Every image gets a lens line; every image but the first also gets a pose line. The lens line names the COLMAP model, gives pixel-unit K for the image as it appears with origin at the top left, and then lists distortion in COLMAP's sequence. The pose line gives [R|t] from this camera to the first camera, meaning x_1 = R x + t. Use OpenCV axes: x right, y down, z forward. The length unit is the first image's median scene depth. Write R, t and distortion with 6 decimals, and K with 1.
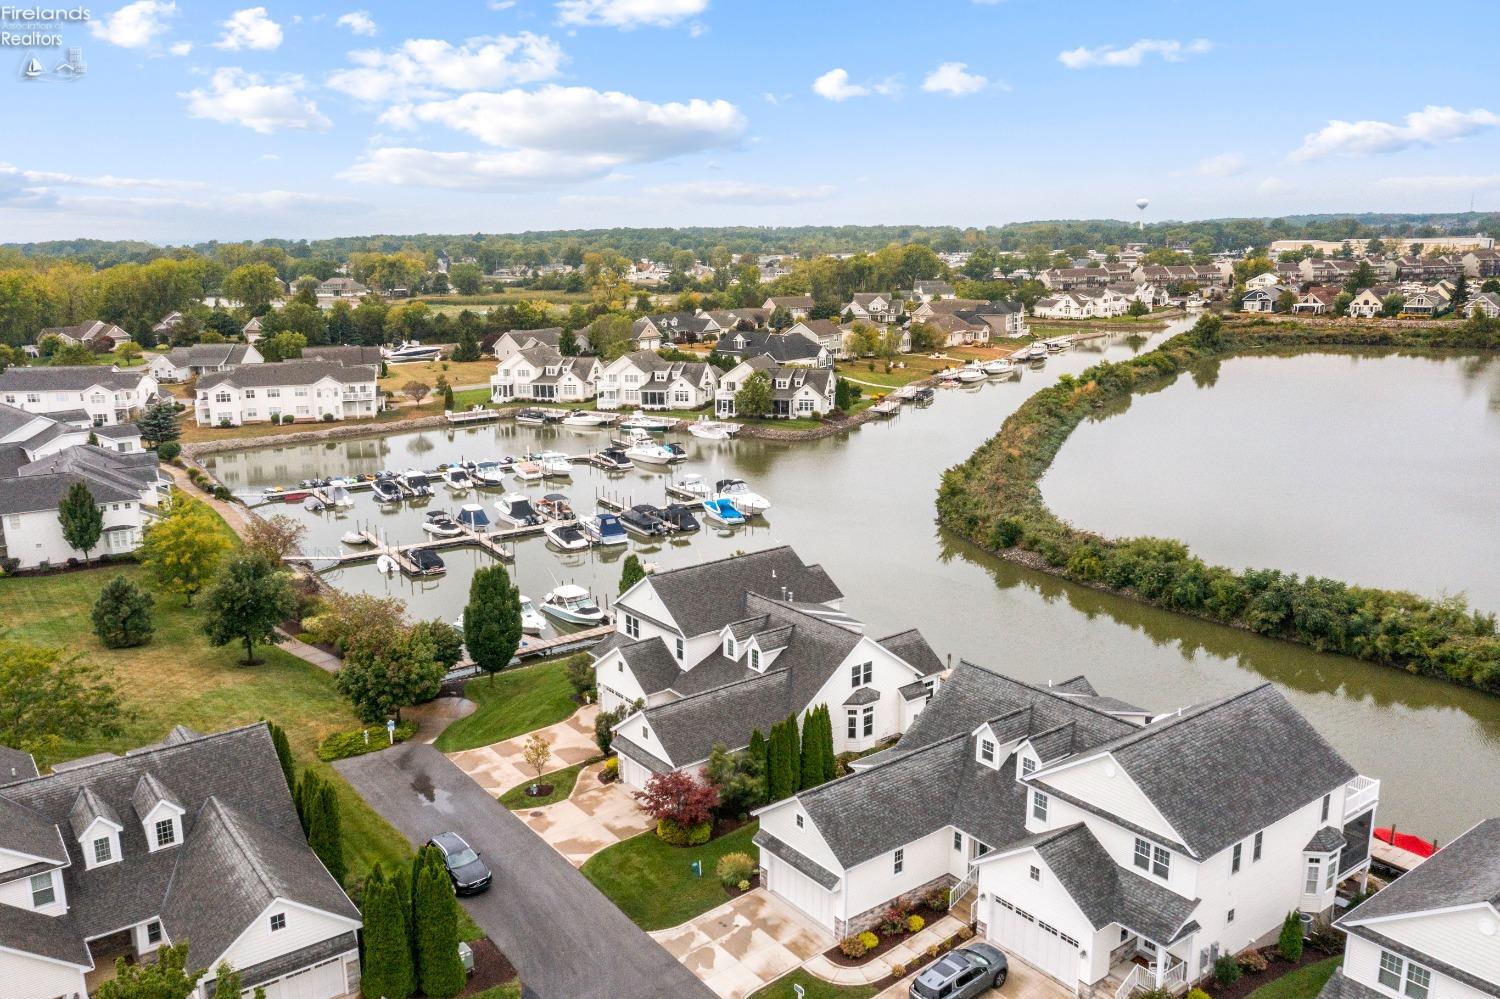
lens RADIAL K [[1205.9, 0, 744.8], [0, 1205.9, 503.1], [0, 0, 1]] dist [-0.003245, 0.004385]
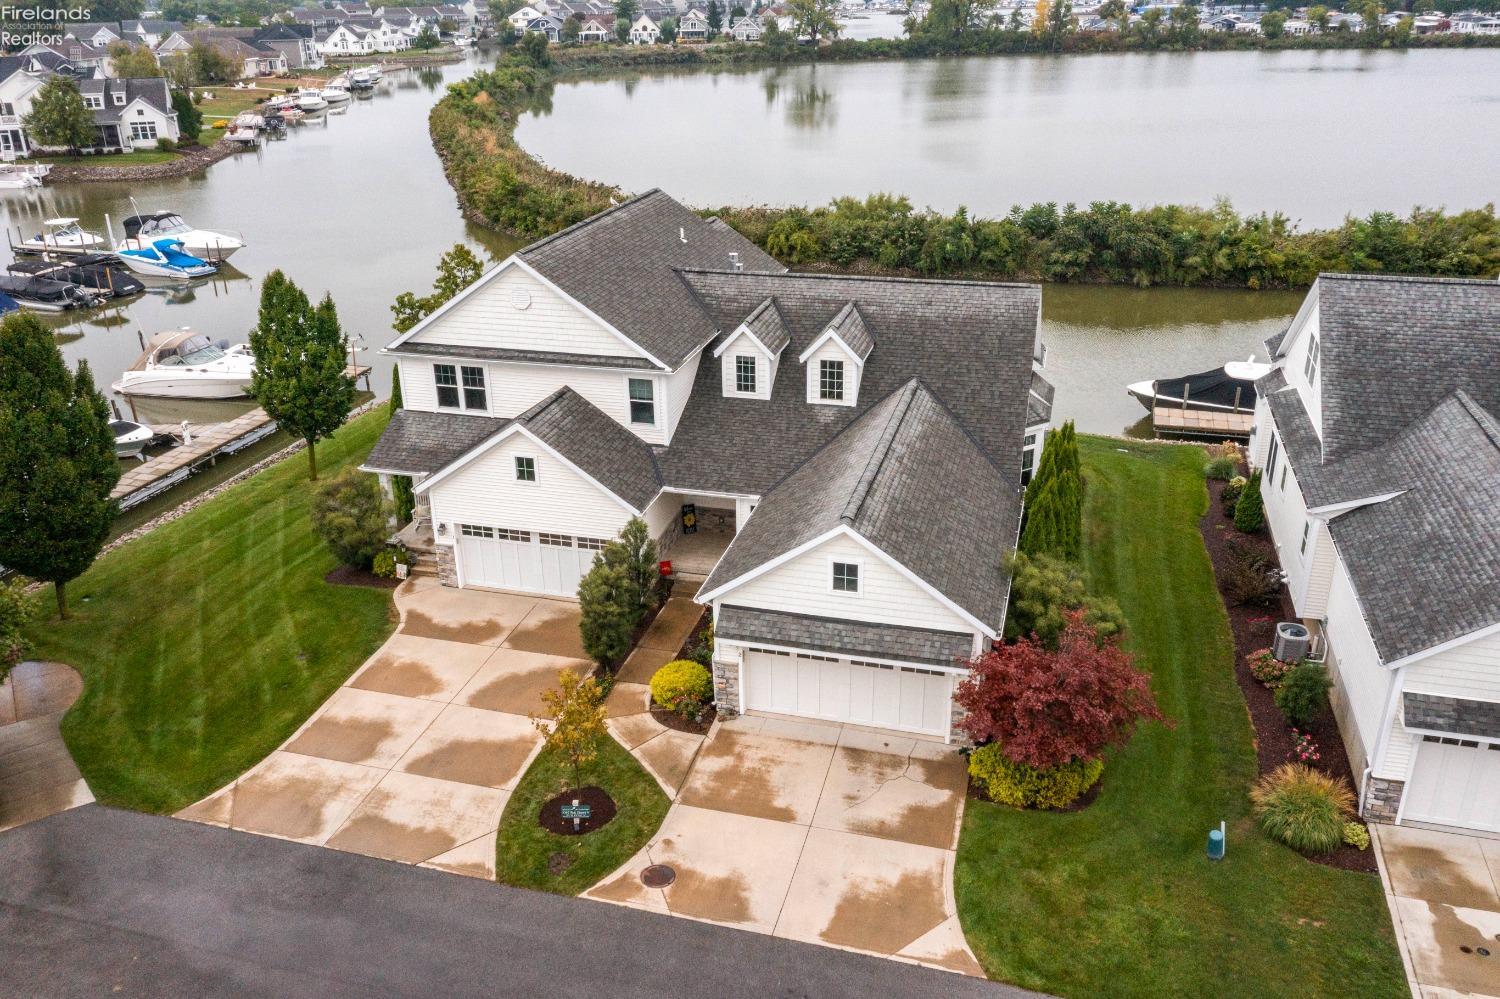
lens RADIAL K [[1183.2, 0, 744.5], [0, 1183.2, 502.0], [0, 0, 1]] dist [-0.007717, 0.008571]
pose [[0.787509, -0.236586, 0.569085, -0.155714], [0.137723, 0.967588, 0.211672, 0.038269], [-0.600718, -0.088318, 0.794567, 0.342165]]
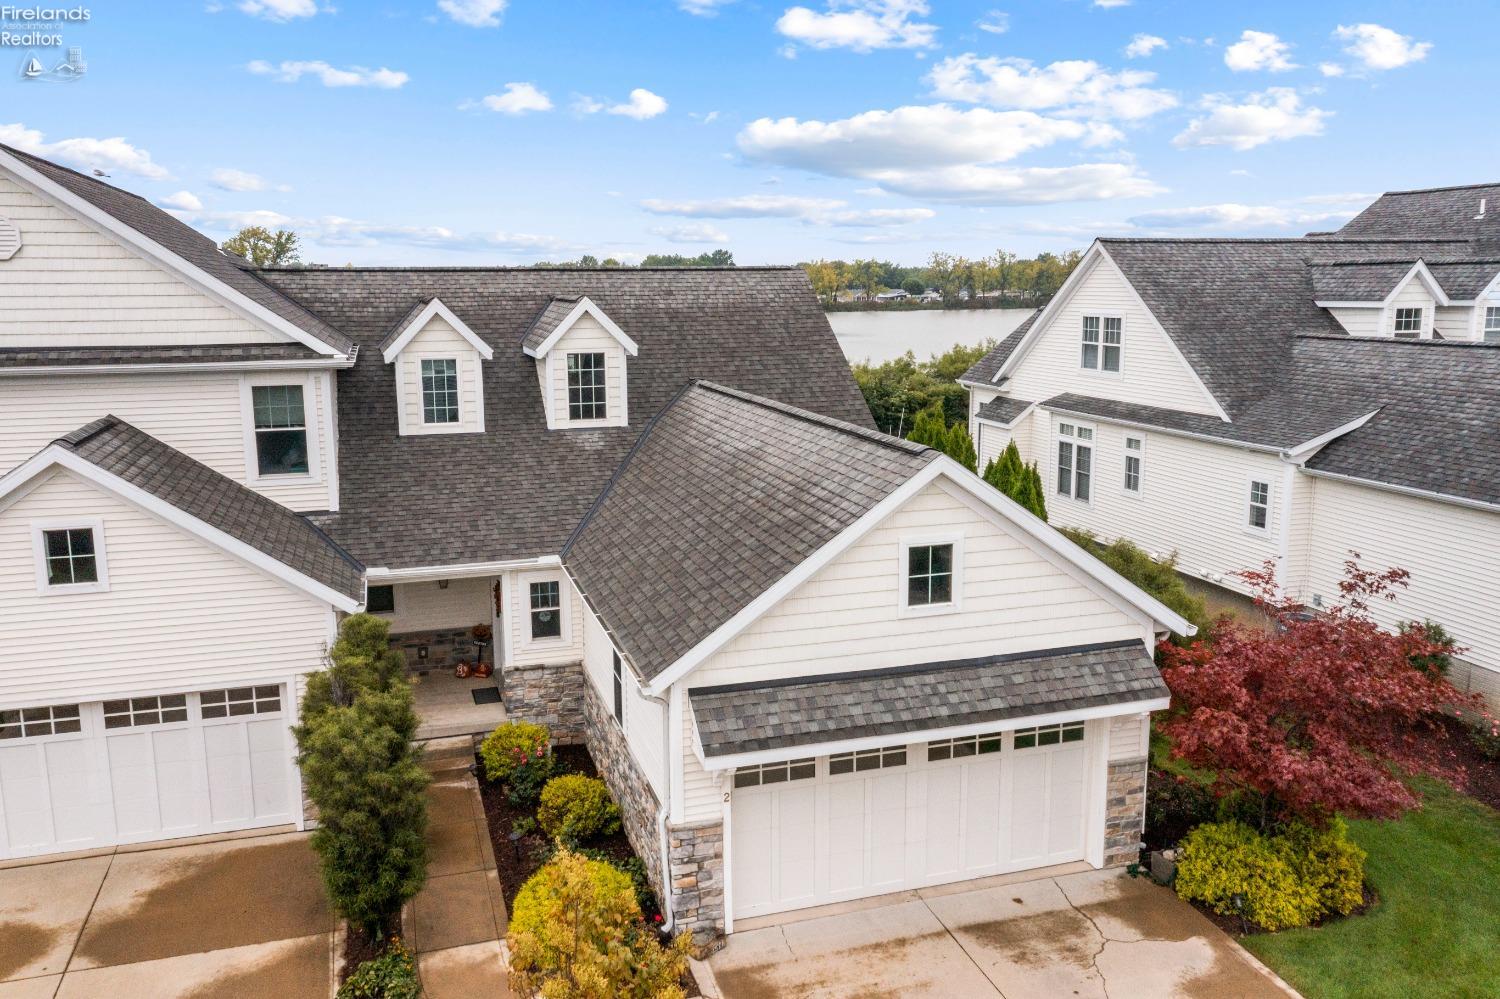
lens RADIAL K [[1192.6, 0, 750.0], [0, 1192.6, 499.5], [0, 0, 1]] dist [-0.004486, -0.001059]
pose [[0.329698, -0.152681, 0.931658, -0.133509], [0.218017, 0.972476, 0.082217, 0.074470], [-0.918568, 0.176010, 0.353911, 0.458358]]
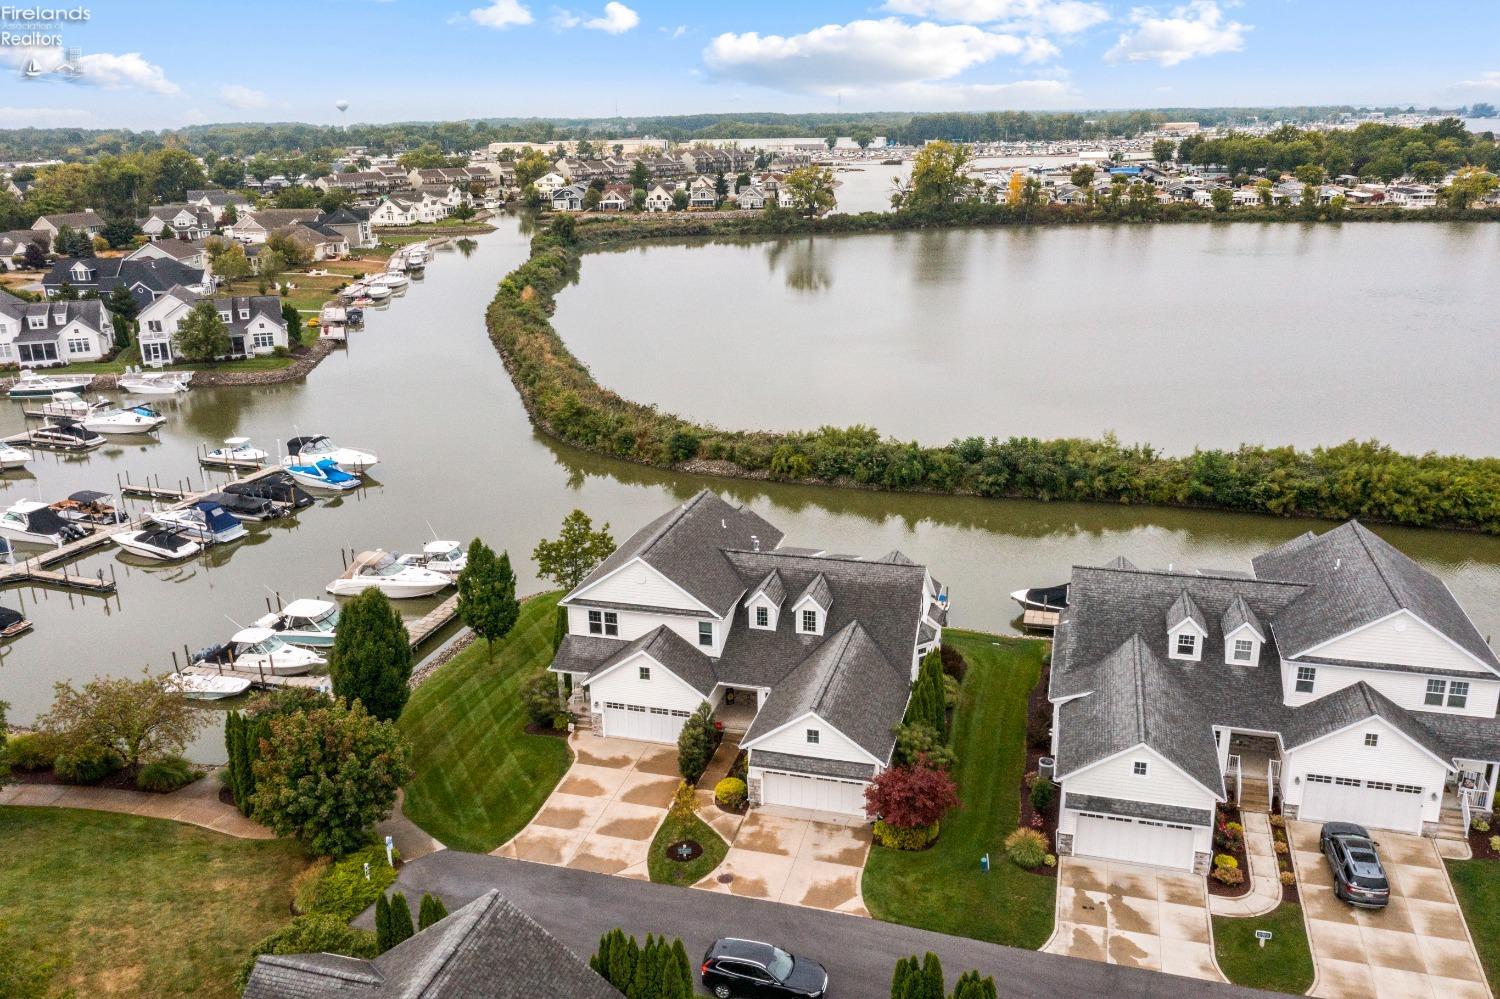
lens RADIAL K [[1197.6, 0, 748.7], [0, 1197.6, 502.8], [0, 0, 1]] dist [-0.006532, 0.010202]
pose [[0.786366, -0.183048, 0.590018, -0.272519], [0.137864, 0.983005, 0.121225, -0.033643], [-0.602181, -0.013985, 0.798237, 0.181995]]
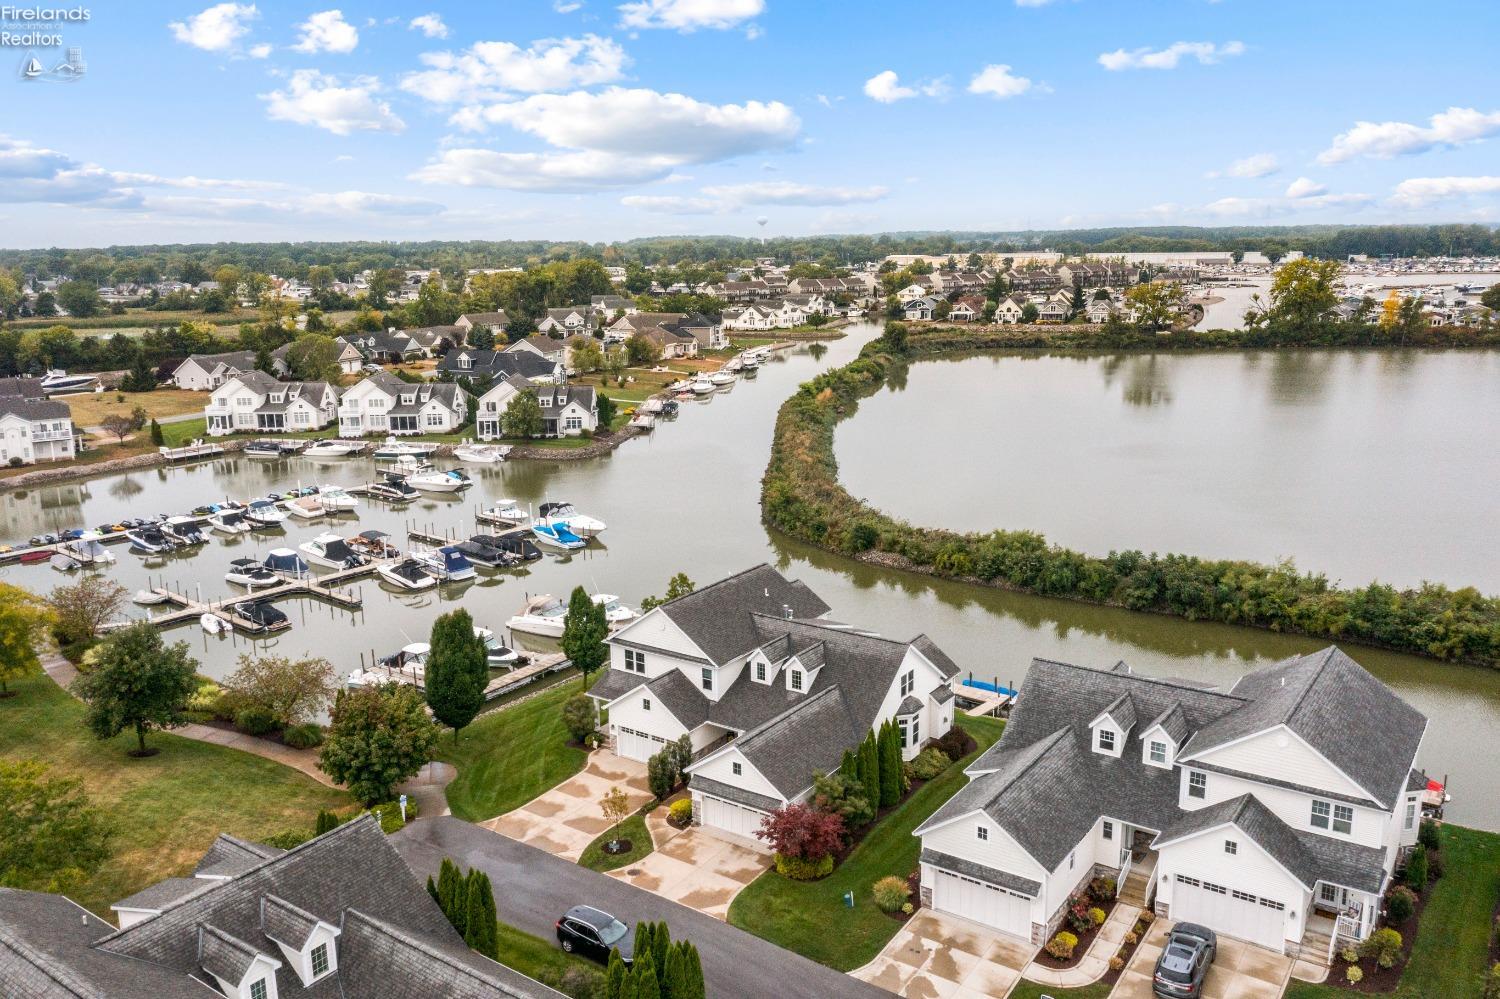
lens RADIAL K [[1205.8, 0, 747.1], [0, 1205.8, 499.0], [0, 0, 1]] dist [-0.003405, 0.009002]
pose [[0.948592, -0.063444, 0.310076, -0.171143], [0.068149, 0.997666, -0.004355, -0.008368], [-0.309076, 0.025263, 0.950702, 0.041585]]
